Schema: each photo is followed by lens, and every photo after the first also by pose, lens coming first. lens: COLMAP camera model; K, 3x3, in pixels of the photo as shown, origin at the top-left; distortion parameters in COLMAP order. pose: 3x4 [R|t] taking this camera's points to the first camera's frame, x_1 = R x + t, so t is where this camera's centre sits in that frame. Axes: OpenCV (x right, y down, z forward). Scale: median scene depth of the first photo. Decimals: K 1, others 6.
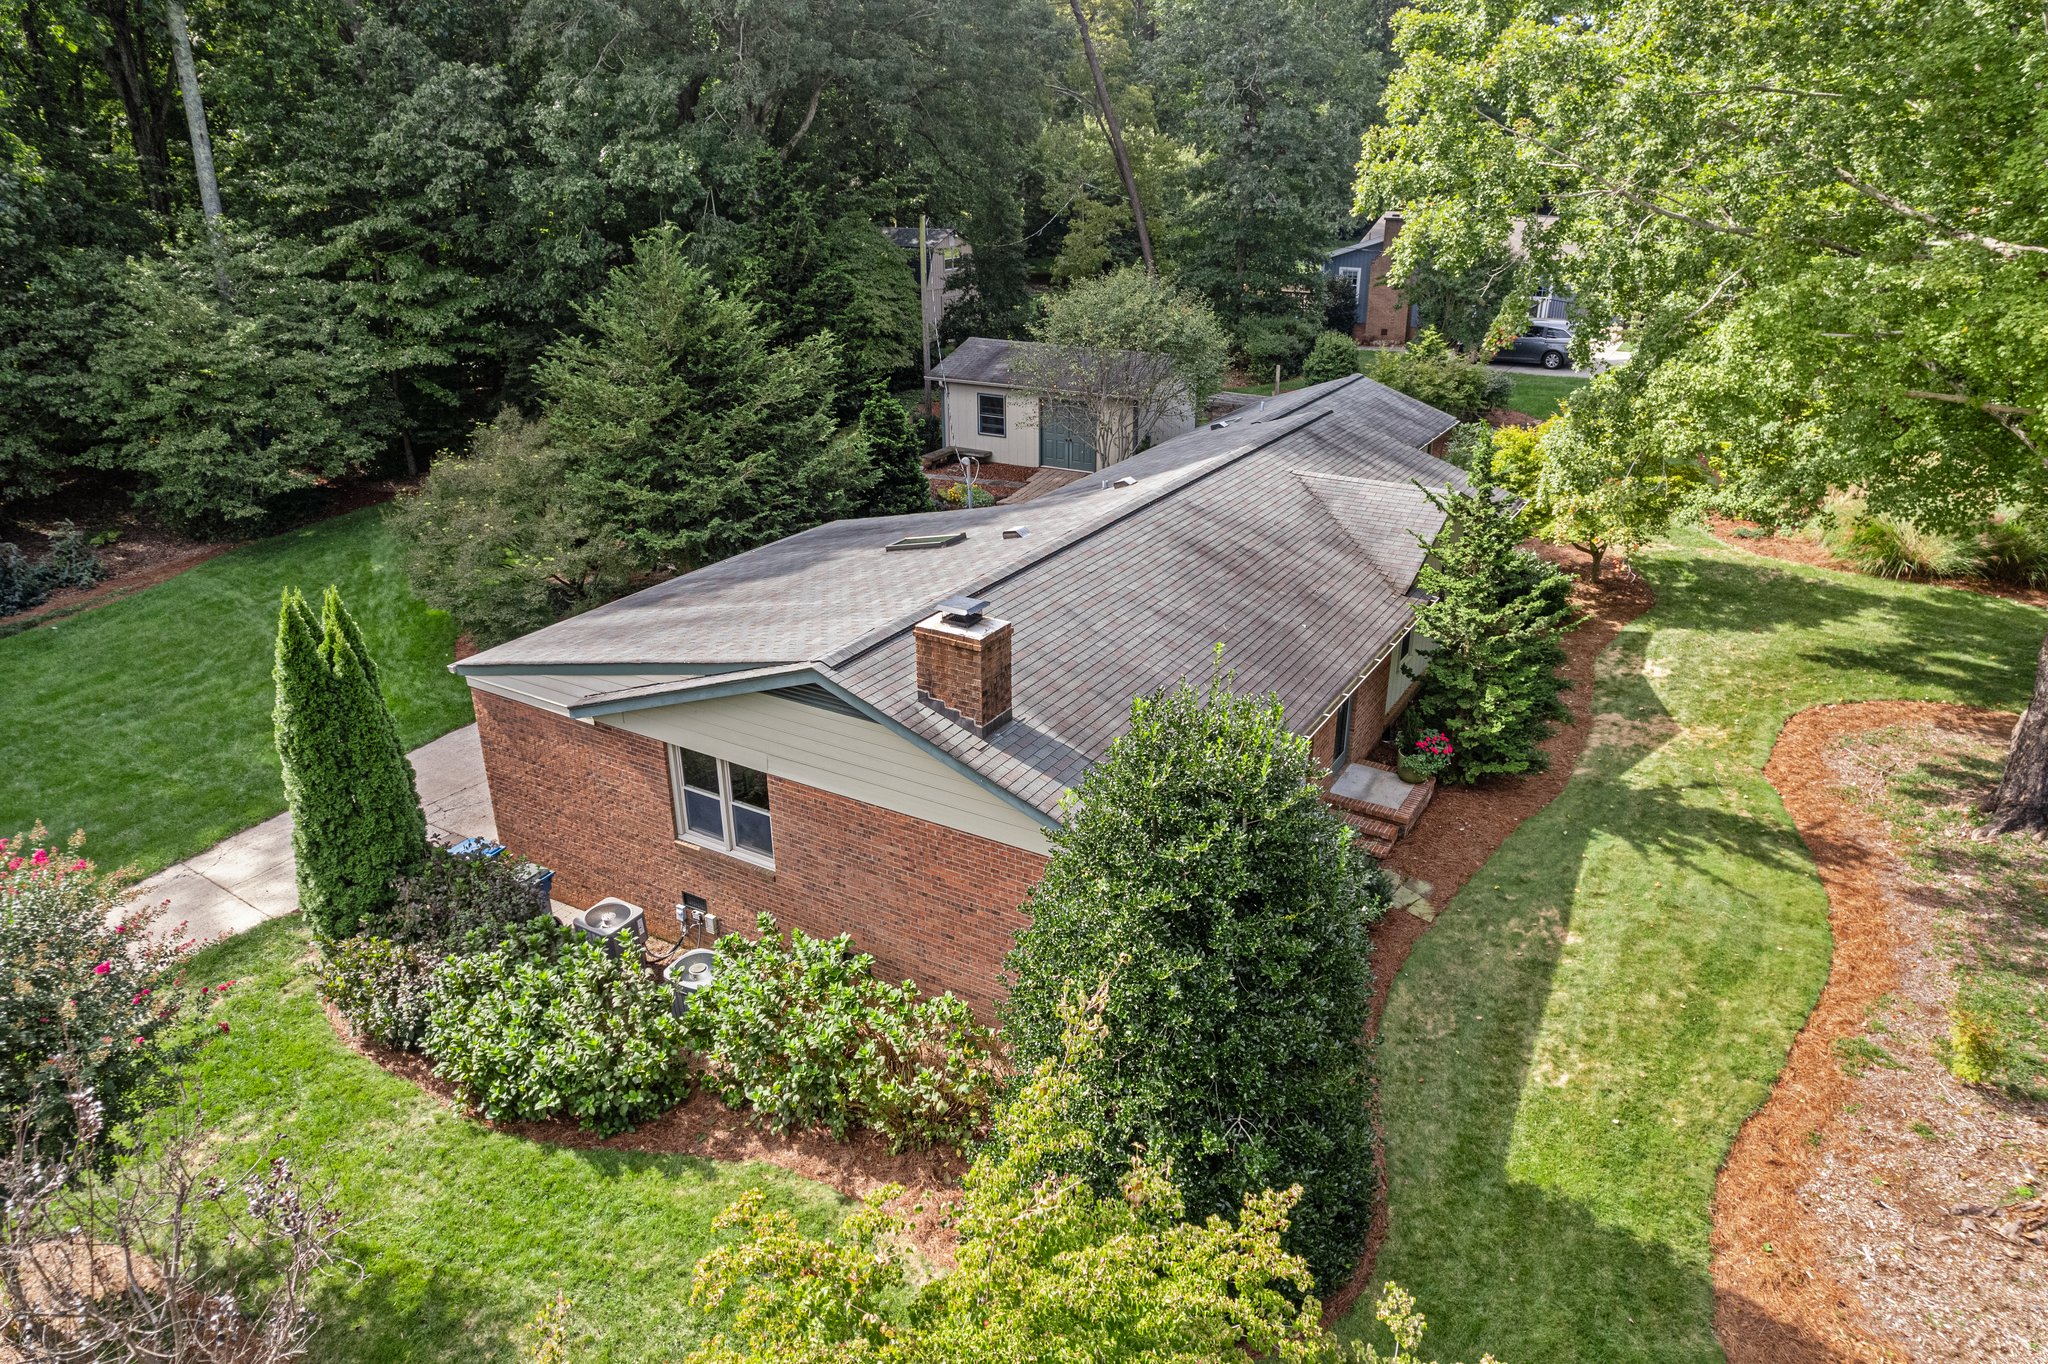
lens RADIAL K [[1316.2, 0, 1024.0], [0, 1316.2, 682.0], [0, 0, 1]] dist [-0.104275, 0.104885]
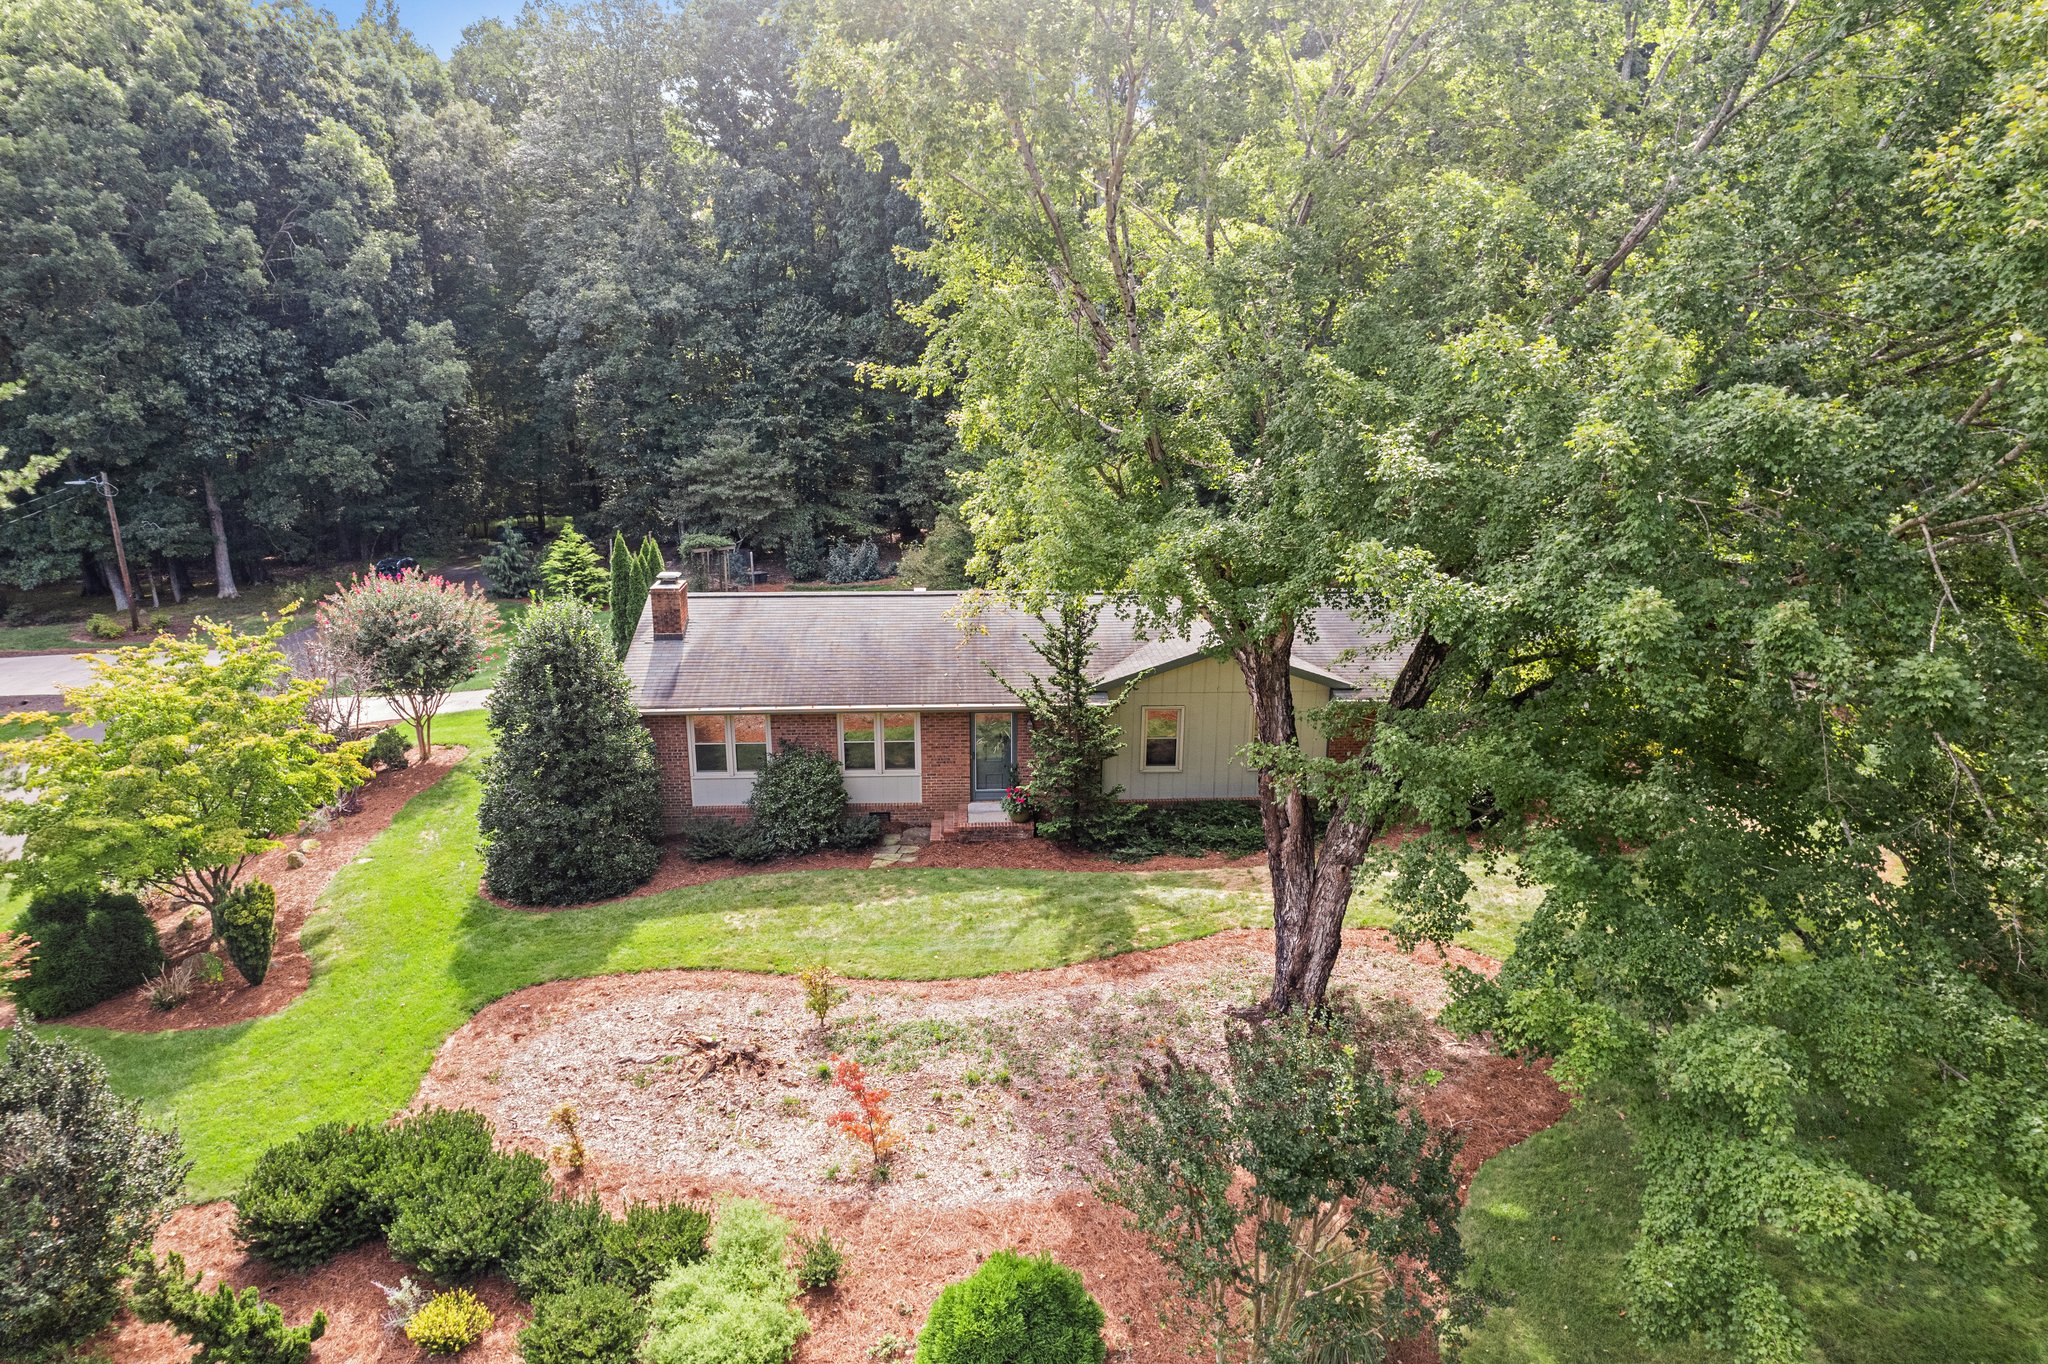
lens RADIAL K [[1316.2, 0, 1024.0], [0, 1316.2, 682.0], [0, 0, 1]] dist [-0.104275, 0.104885]
pose [[0.565133, 0.228535, -0.792715, 1.240068], [-0.326247, 0.944451, 0.039695, -0.105771], [0.757751, 0.236188, 0.608299, 0.145518]]
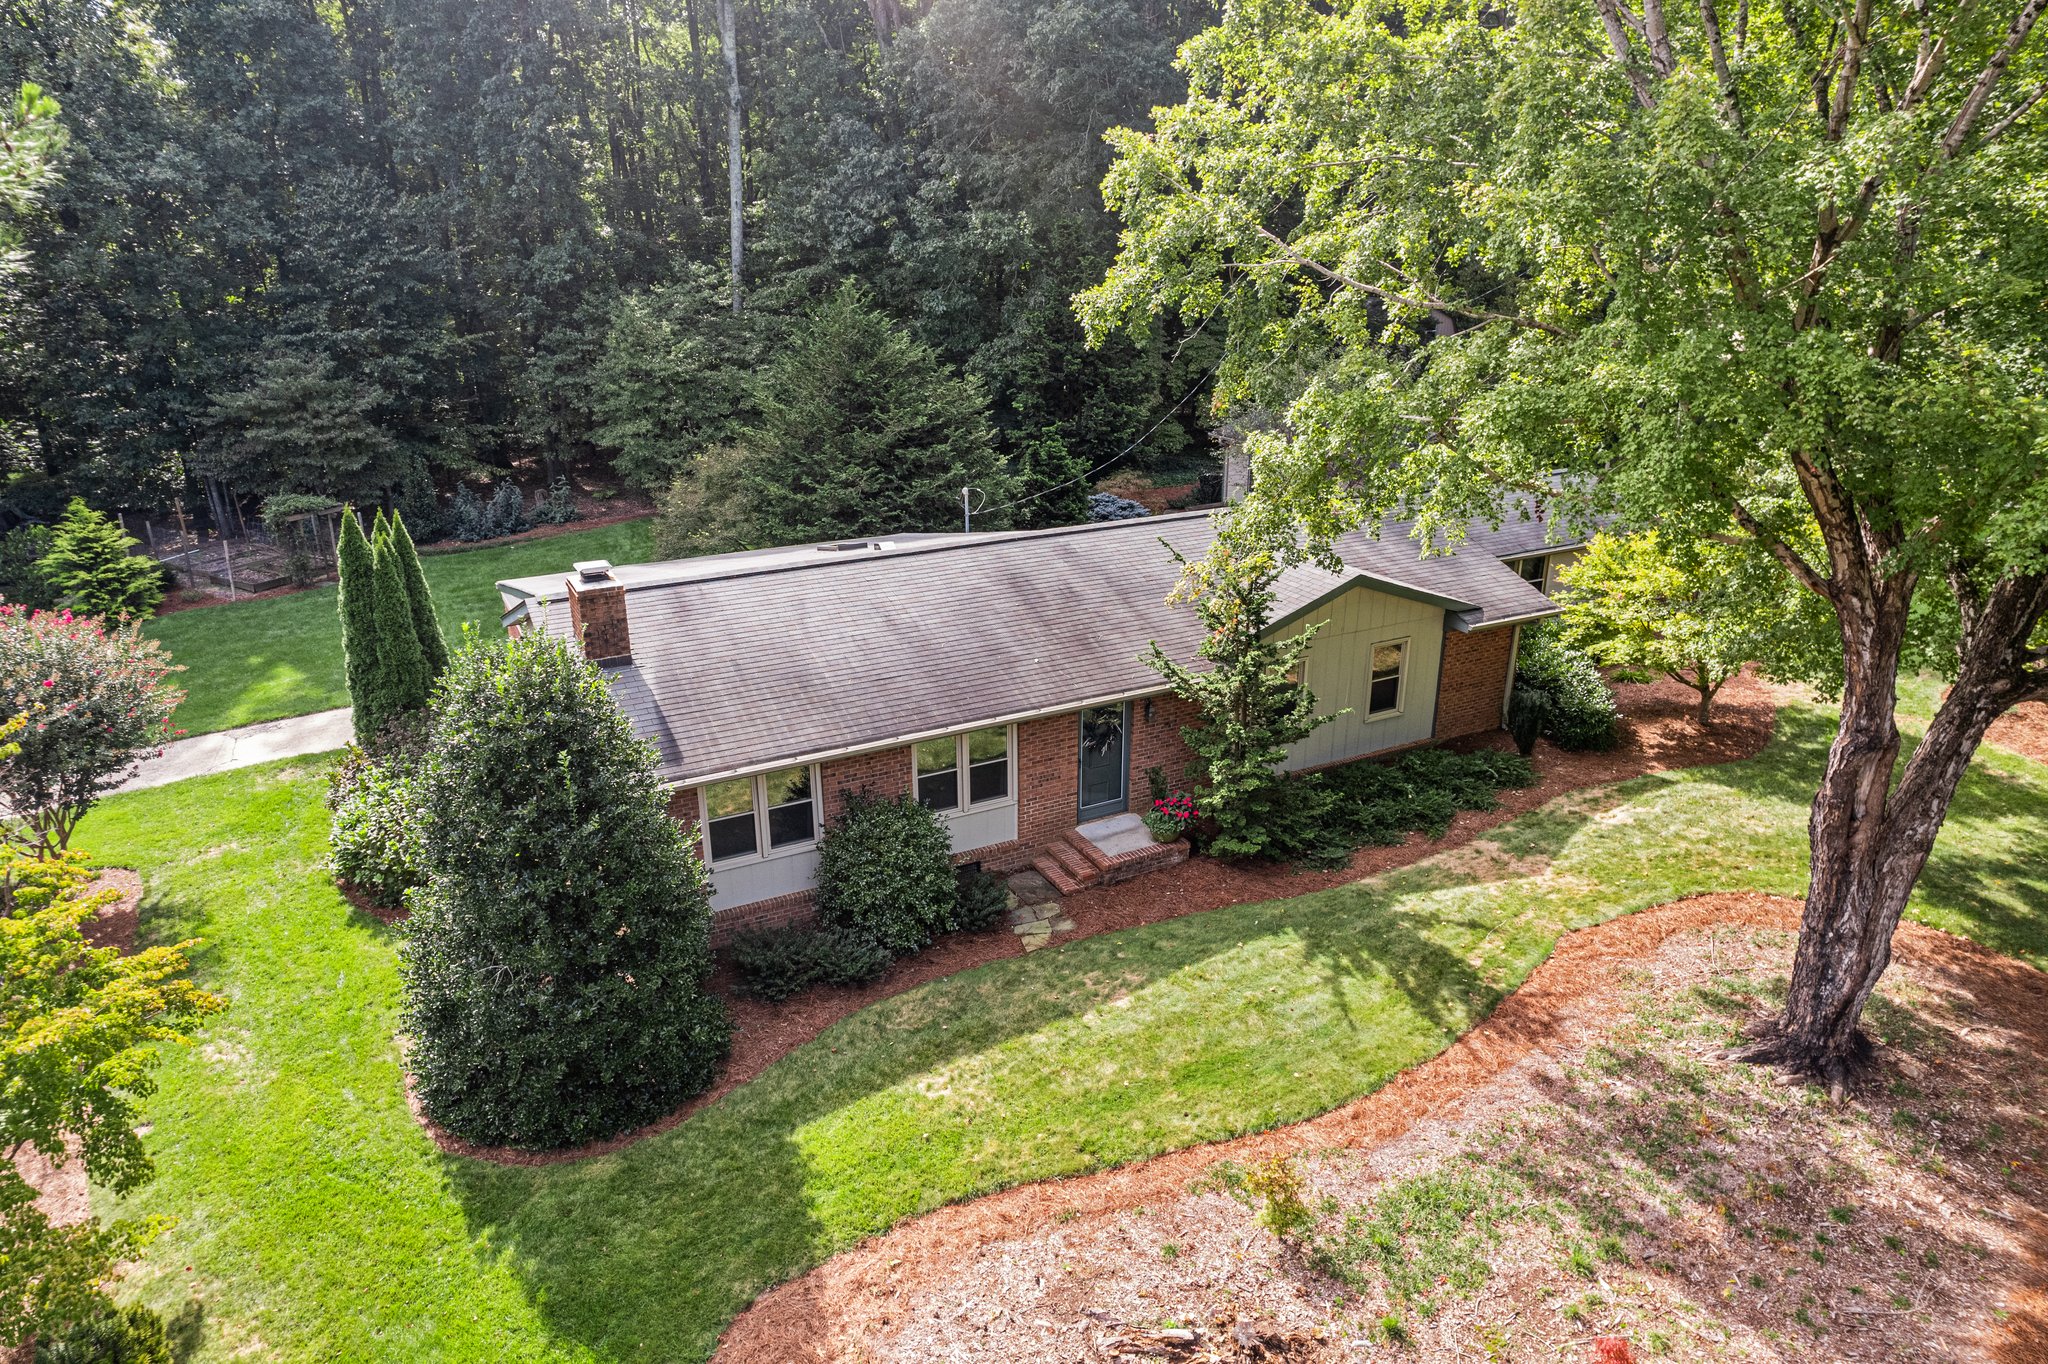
lens RADIAL K [[1316.2, 0, 1024.0], [0, 1316.2, 682.0], [0, 0, 1]] dist [-0.104275, 0.104885]
pose [[0.856873, 0.177101, -0.484153, 0.624975], [-0.200265, 0.979734, 0.003946, -0.024062], [0.475039, 0.093578, 0.874975, 0.054704]]
